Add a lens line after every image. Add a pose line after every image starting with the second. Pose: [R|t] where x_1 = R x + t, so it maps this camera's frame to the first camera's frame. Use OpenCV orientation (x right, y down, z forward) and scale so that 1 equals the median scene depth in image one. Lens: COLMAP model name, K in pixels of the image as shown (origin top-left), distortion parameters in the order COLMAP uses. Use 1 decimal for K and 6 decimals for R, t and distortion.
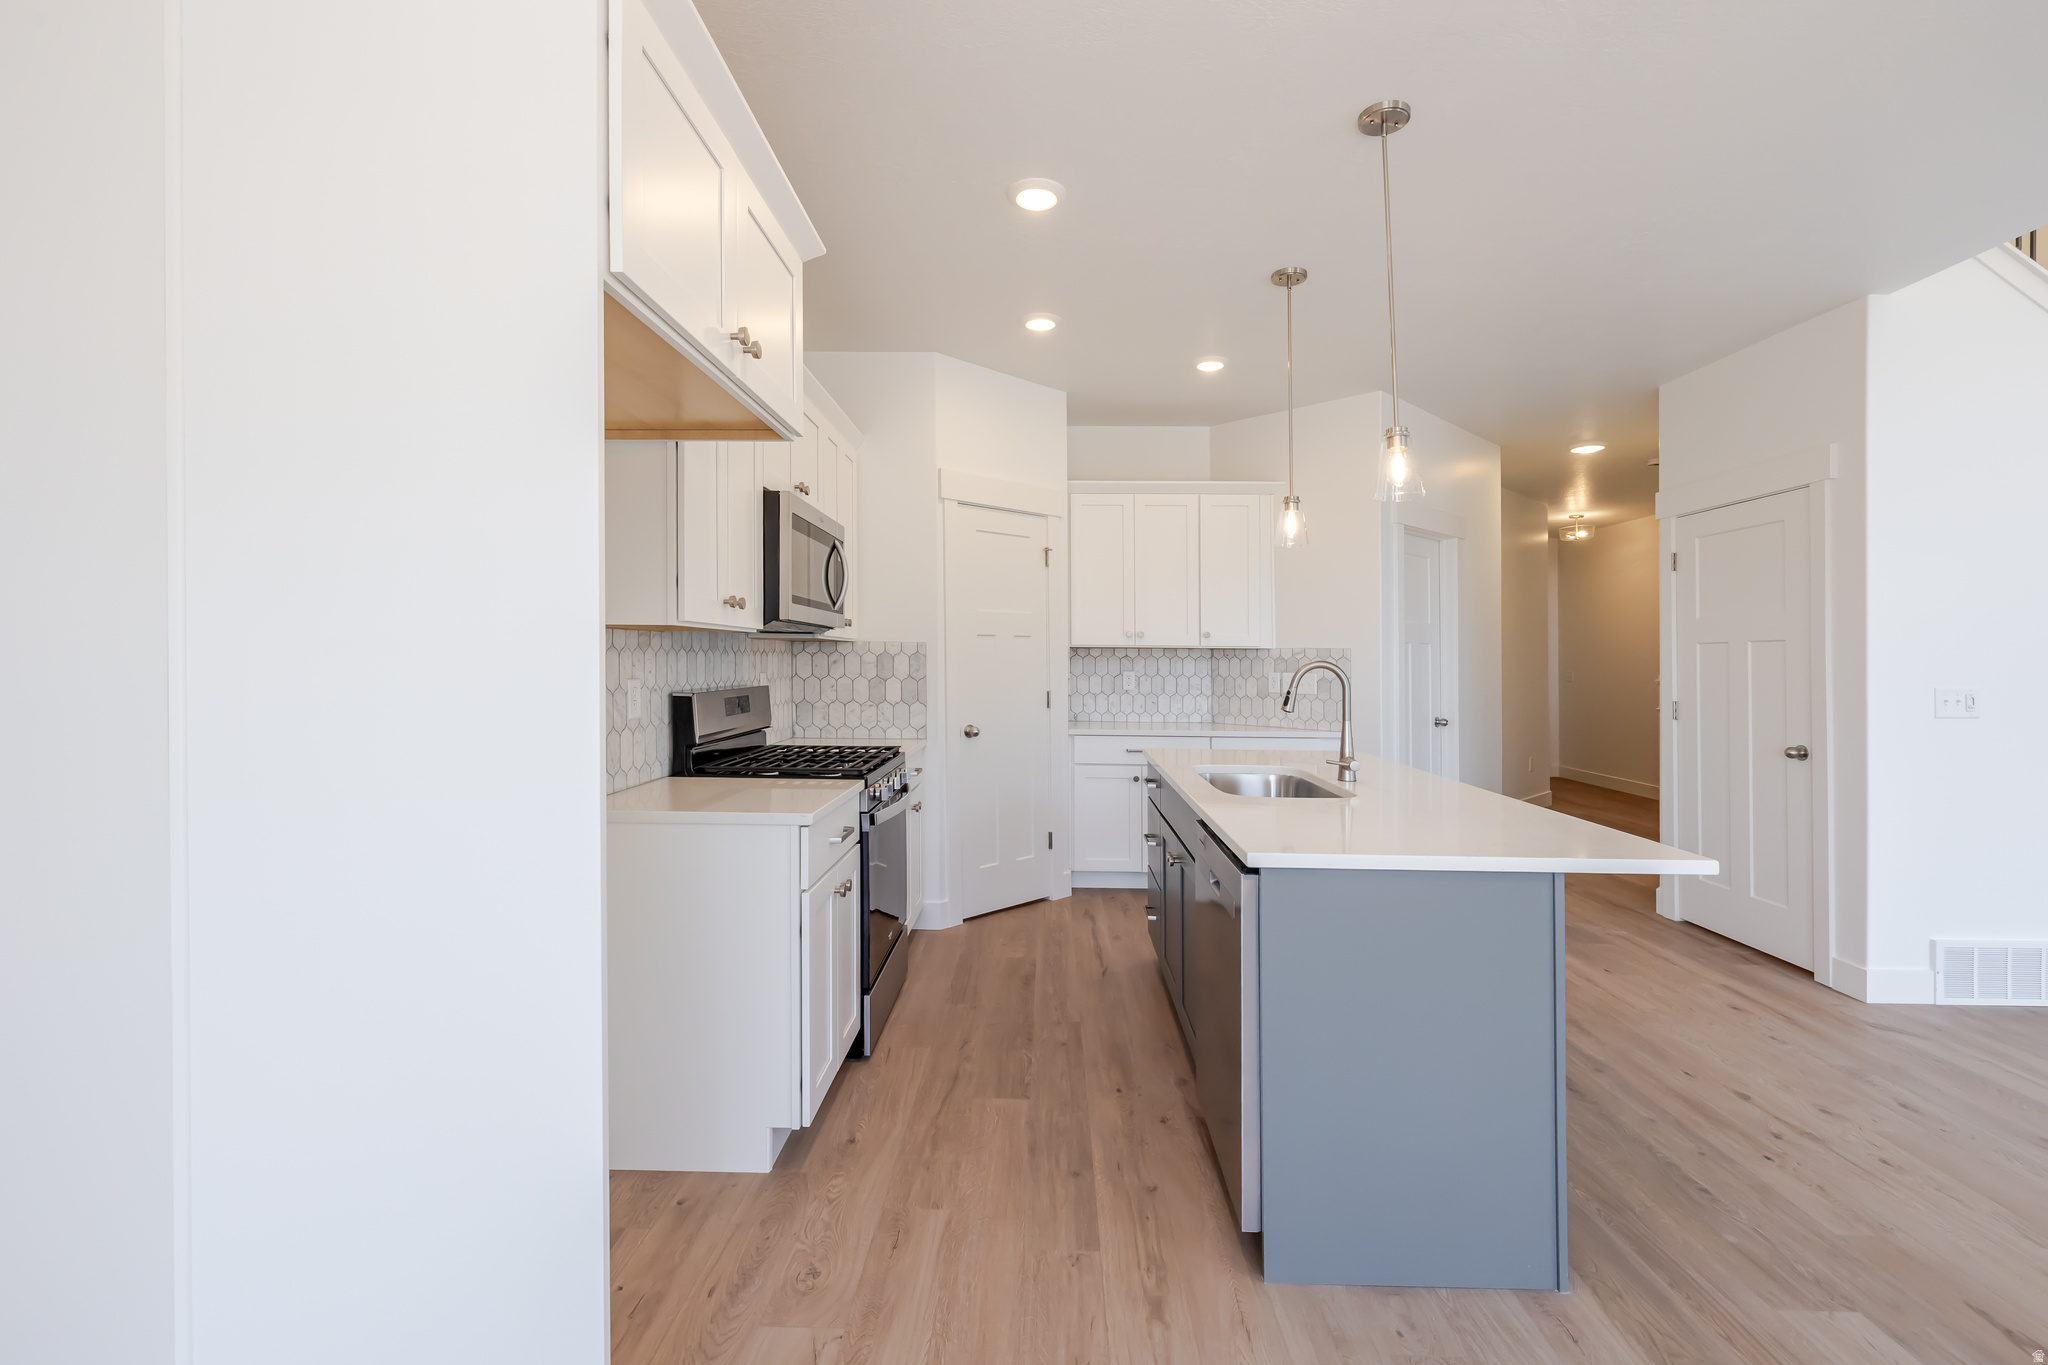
lens RADIAL K [[881.1, 0, 1023.7], [0, 881.1, 663.5], [0, 0, 1]] dist [0.003686, -0.000520]
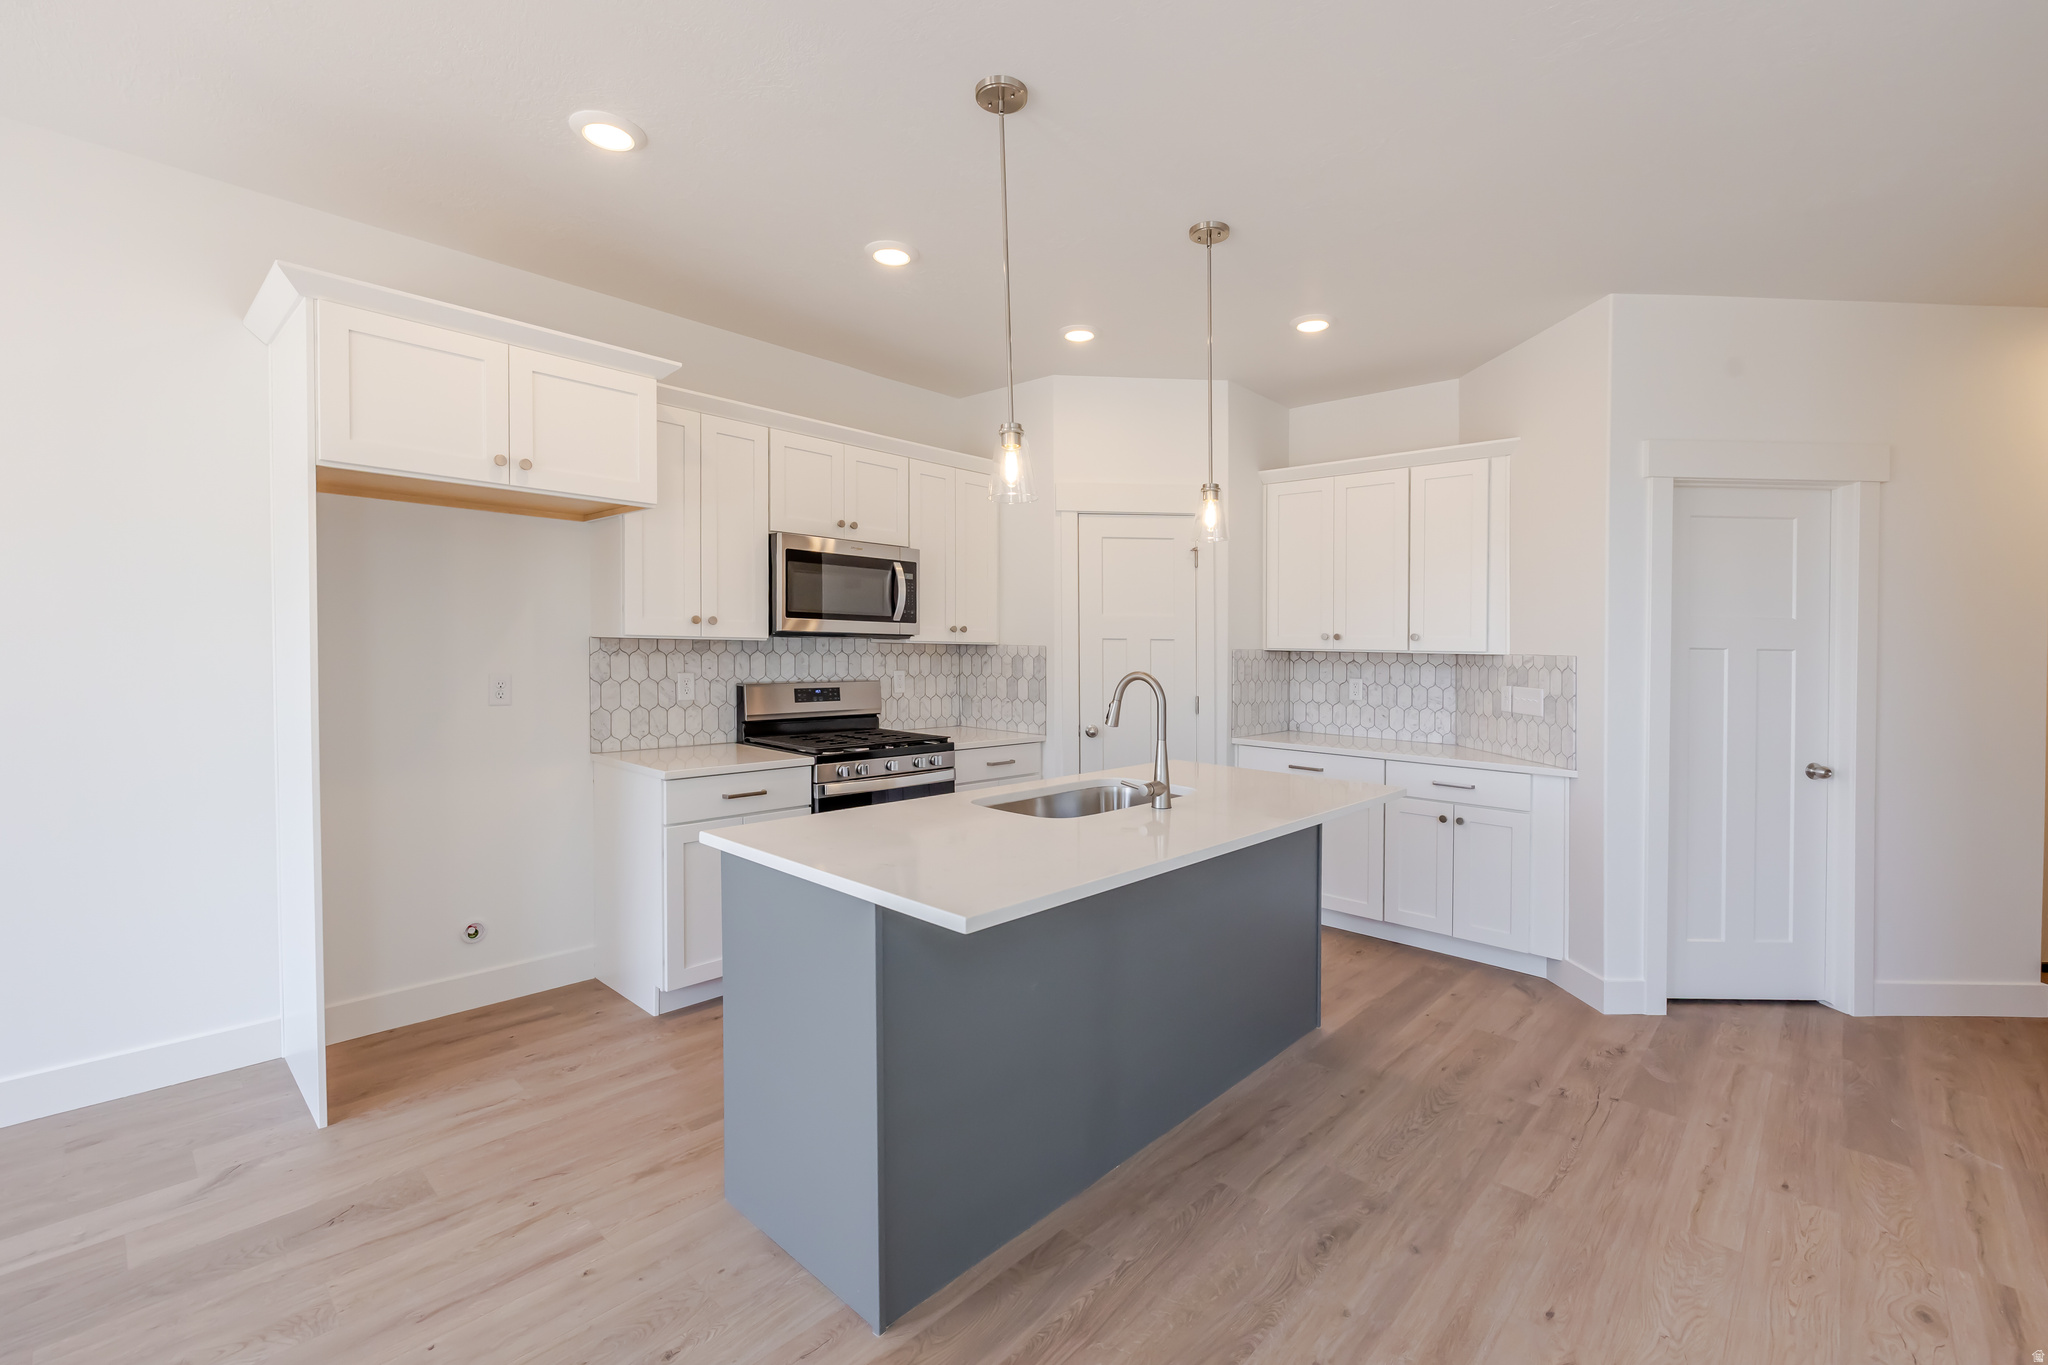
lens RADIAL K [[881.1, 0, 1025.4], [0, 881.1, 674.2], [0, 0, 1]] dist [0.003686, -0.000520]
pose [[0.750748, 0.027062, -0.660035, 0.640769], [-0.015017, 0.999601, 0.023904, -0.016305], [0.660418, -0.008034, 0.750855, 0.185013]]
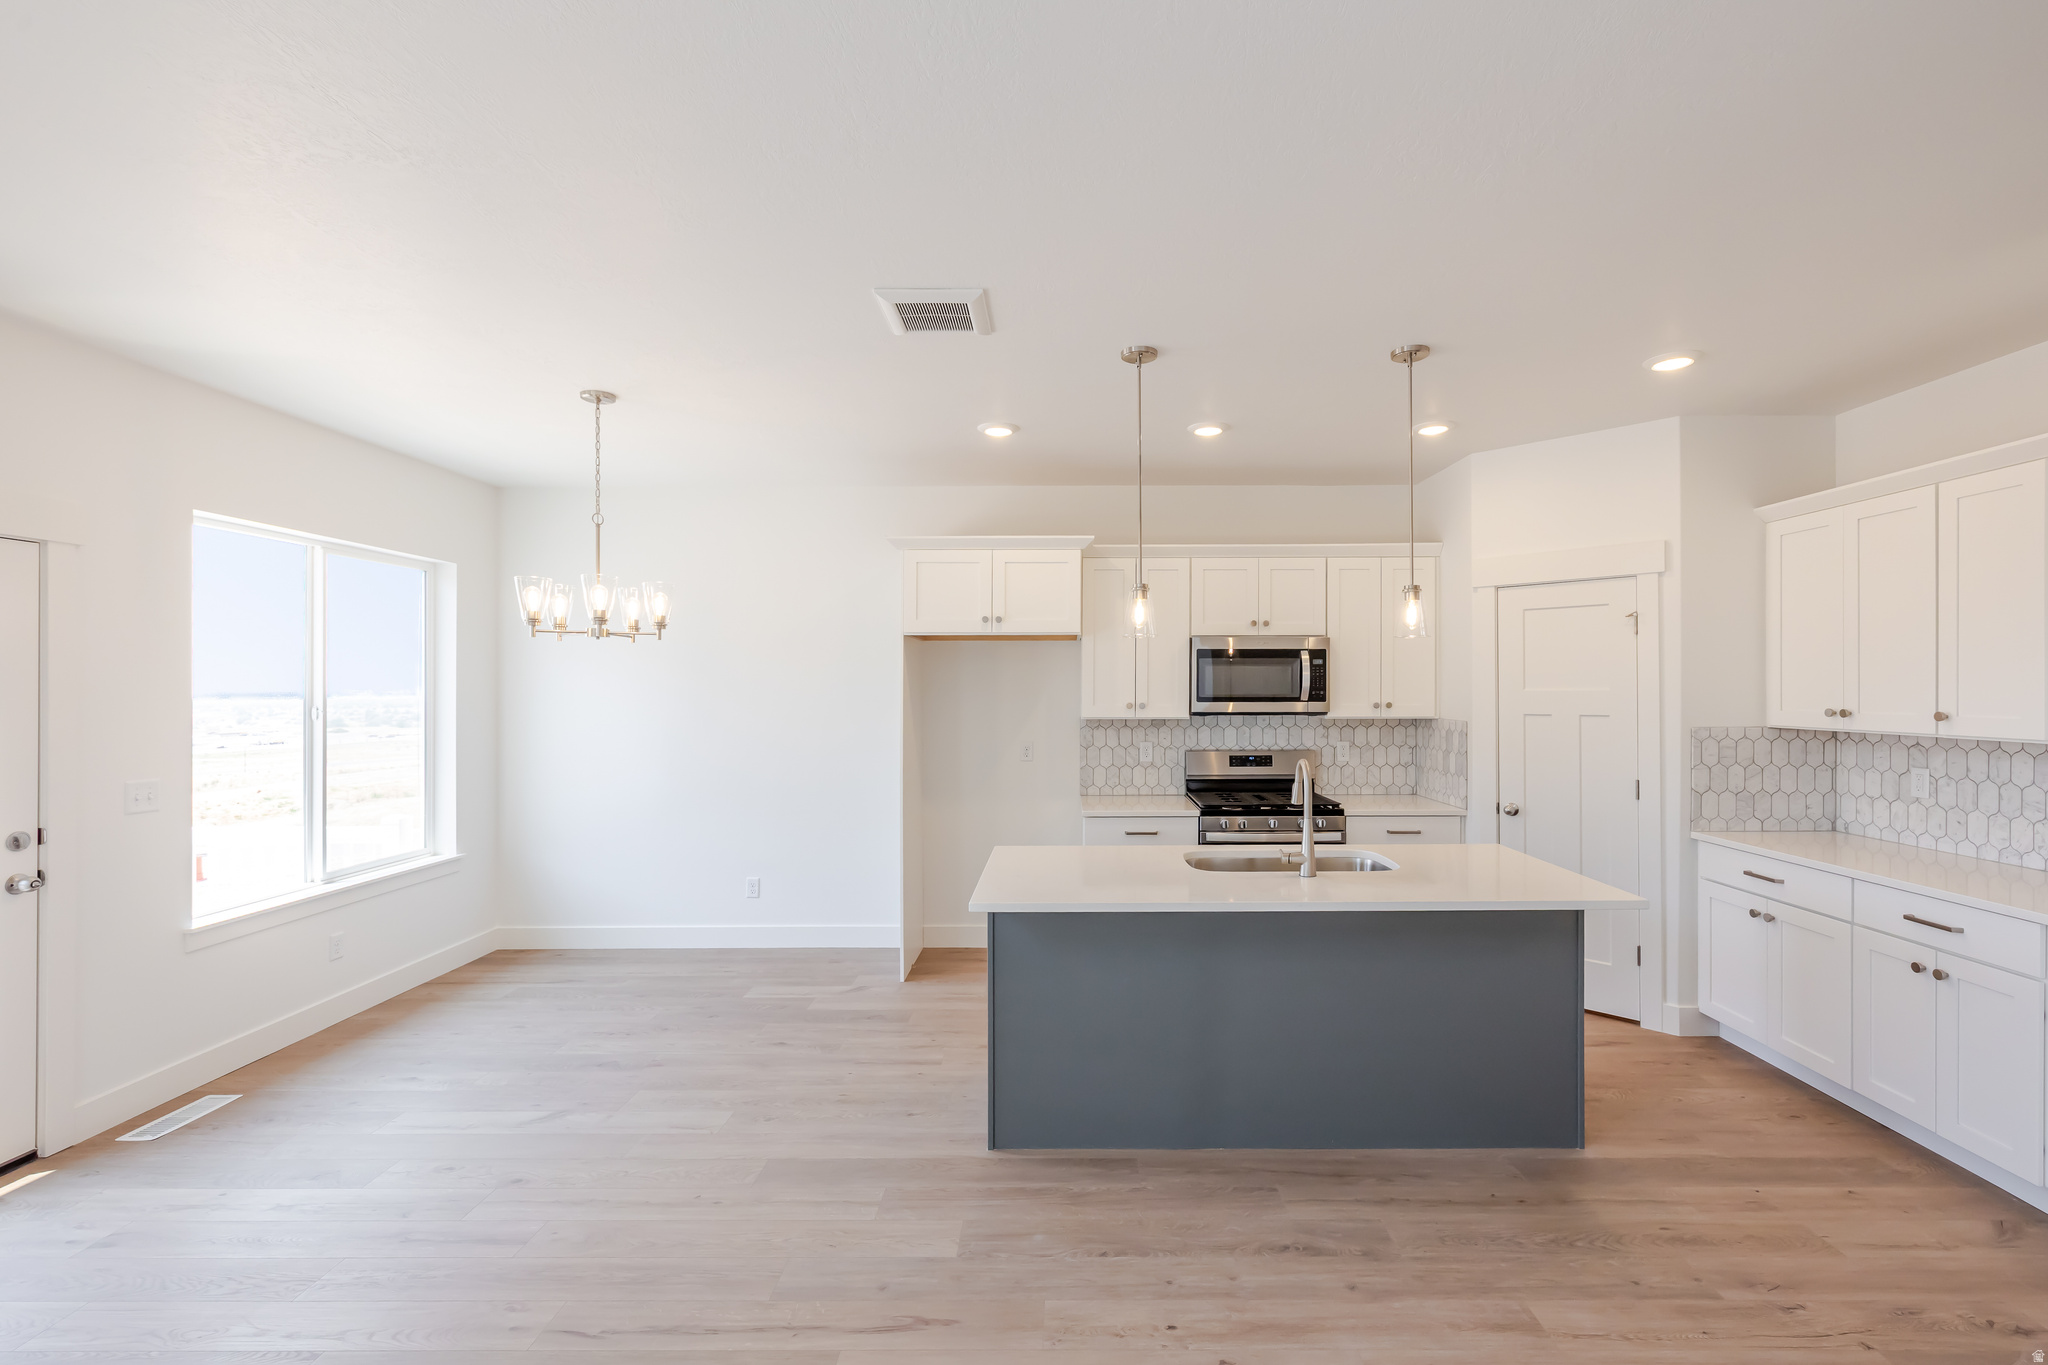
lens RADIAL K [[881.1, 0, 1071.3], [0, 881.1, 704.9], [0, 0, 1]] dist [0.003686, -0.000520]
pose [[0.026572, 0.013102, -0.999561, 1.059601], [-0.002204, 0.999912, 0.013048, -0.062964], [0.999644, 0.001857, 0.026598, 0.525061]]
